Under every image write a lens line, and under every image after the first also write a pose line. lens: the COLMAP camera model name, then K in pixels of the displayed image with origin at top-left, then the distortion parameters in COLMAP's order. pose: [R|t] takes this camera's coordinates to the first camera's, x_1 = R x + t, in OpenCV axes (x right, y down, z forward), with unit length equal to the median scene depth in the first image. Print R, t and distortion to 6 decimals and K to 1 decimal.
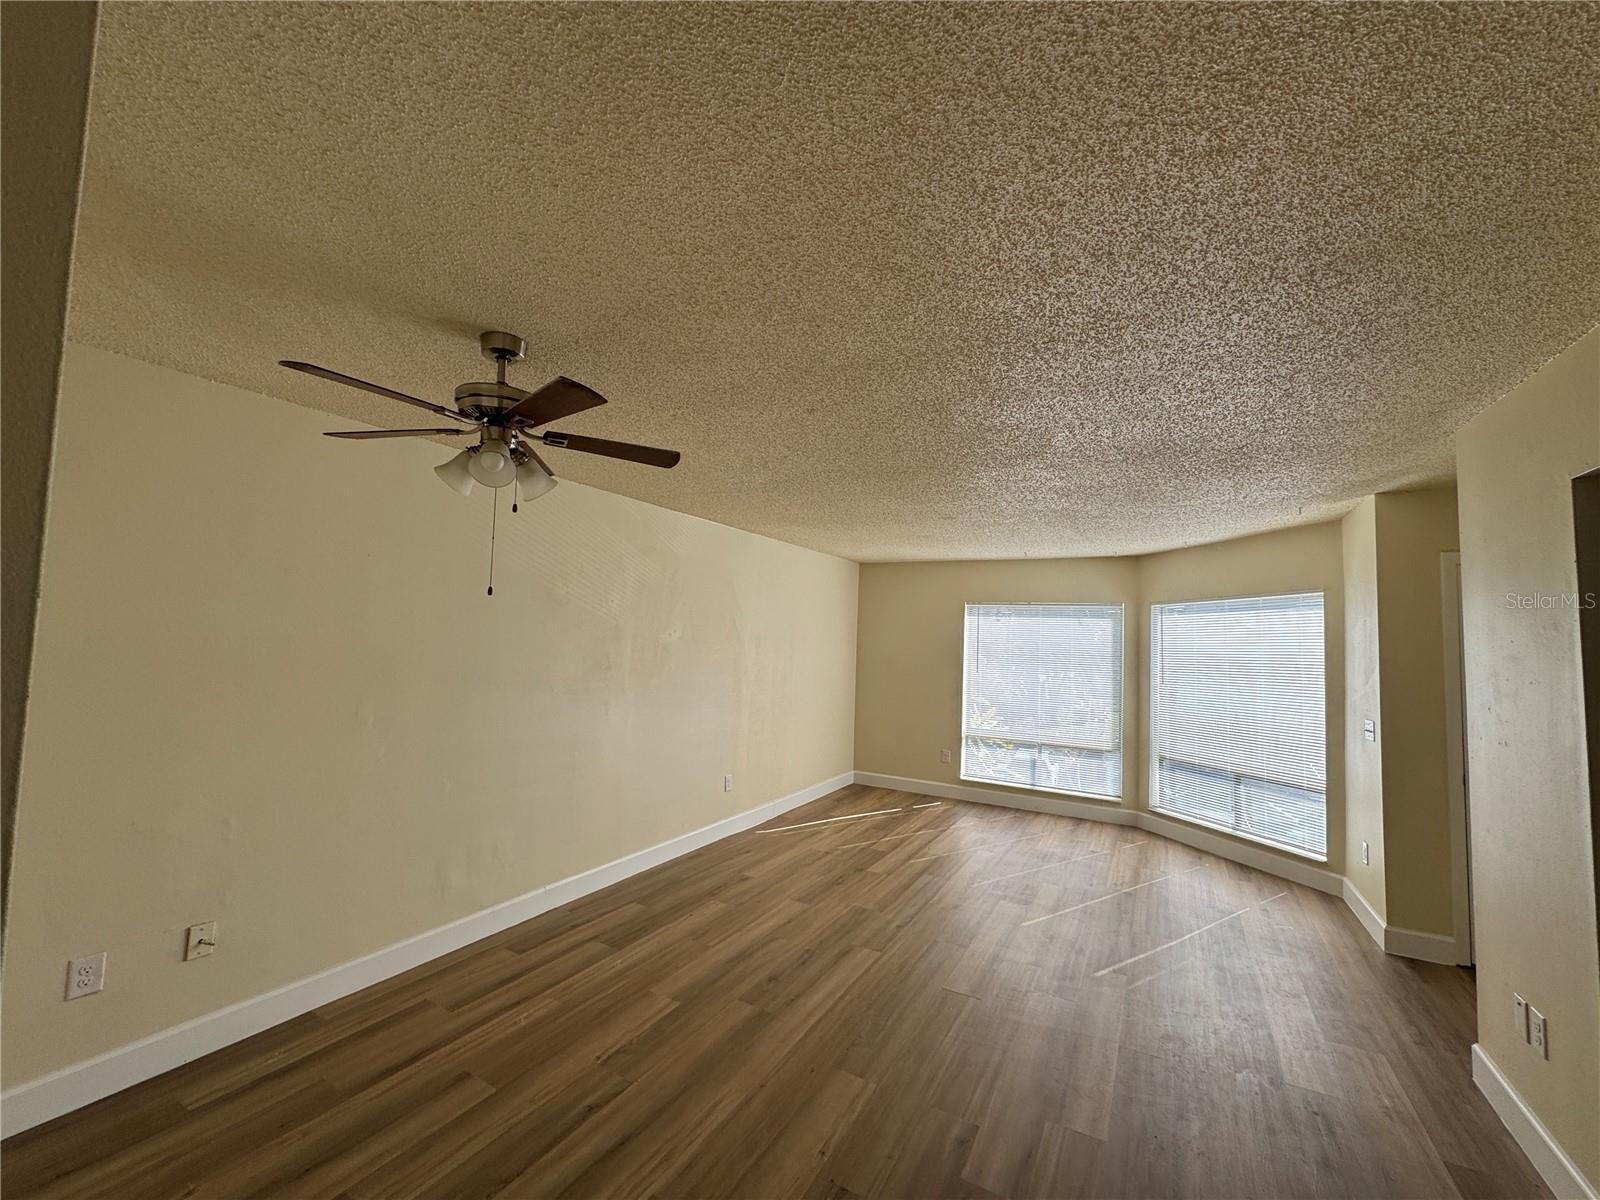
lens RADIAL K [[641.8, 0, 798.4], [0, 641.8, 599.3], [0, 0, 1]] dist [-0.000292, 0.000295]
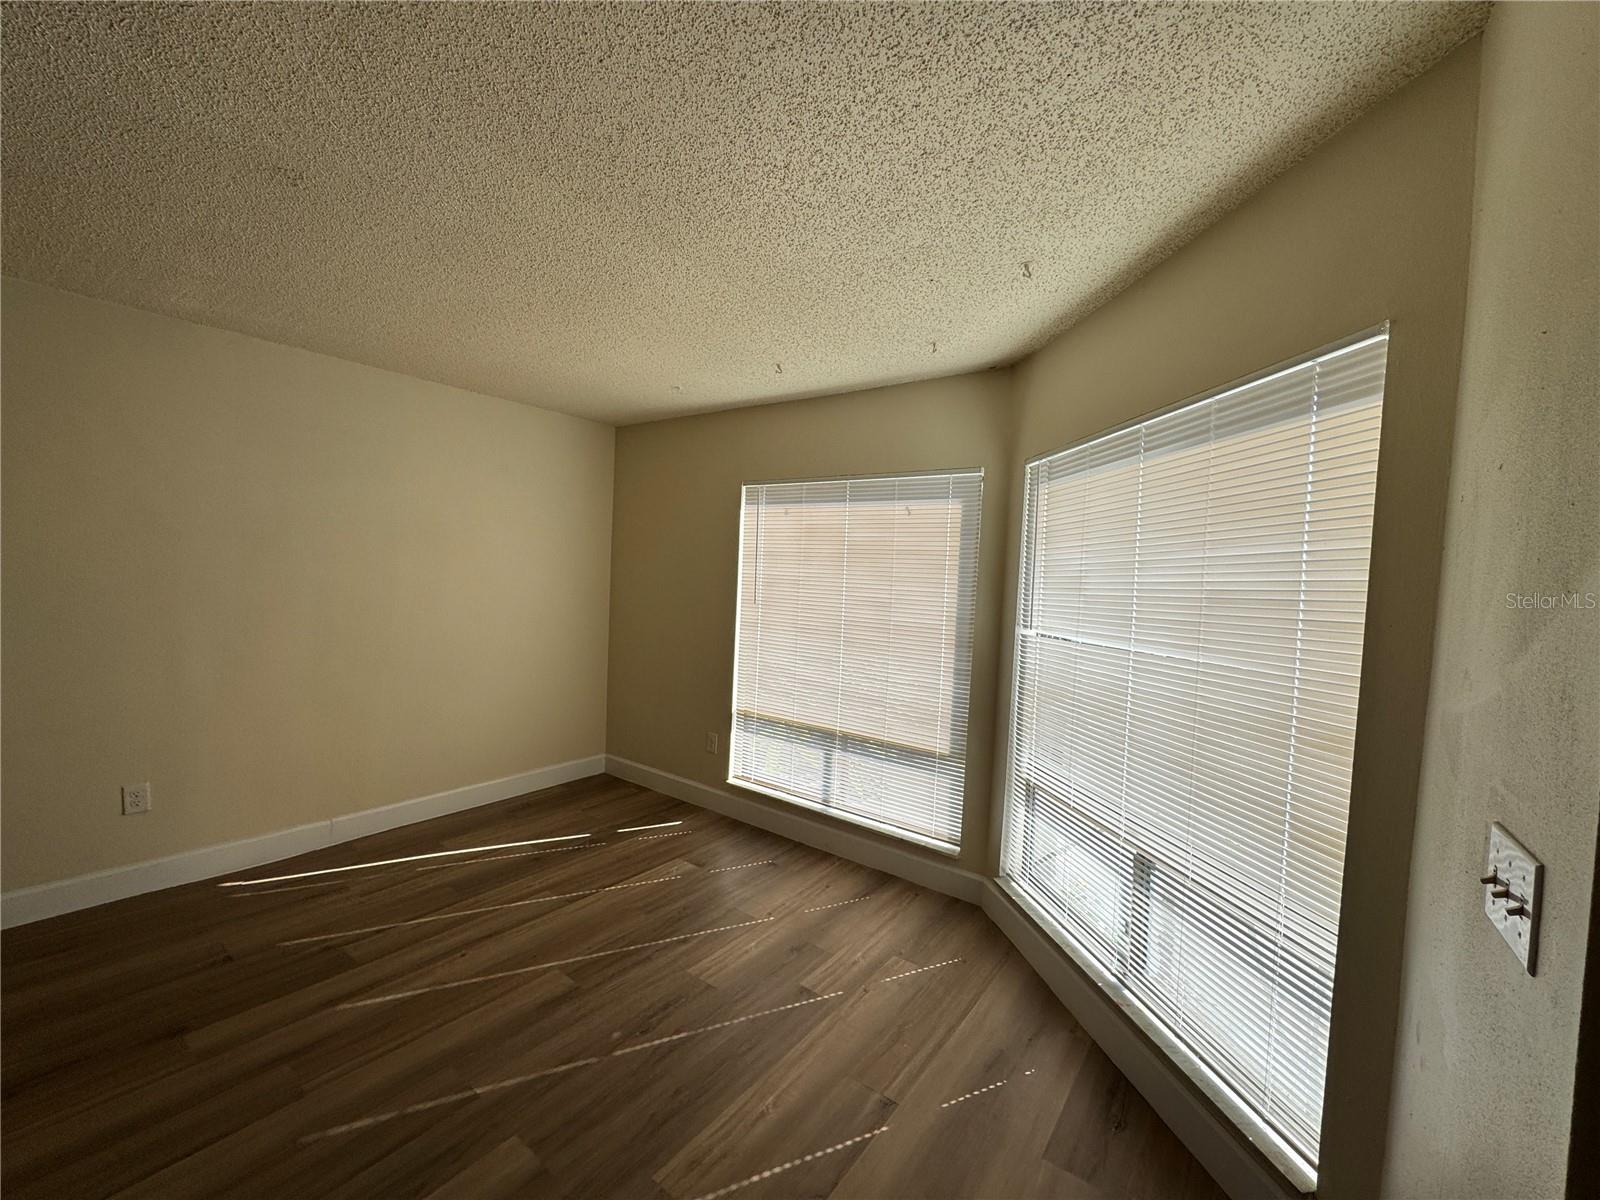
lens RADIAL K [[641.8, 0, 798.4], [0, 641.8, 599.3], [0, 0, 1]] dist [-0.000292, 0.000295]
pose [[0.992193, 0.010493, -0.124270, 0.404409], [0.000506, 0.996107, 0.088155, 0.062013], [0.124711, -0.087530, 0.988325, 0.456452]]
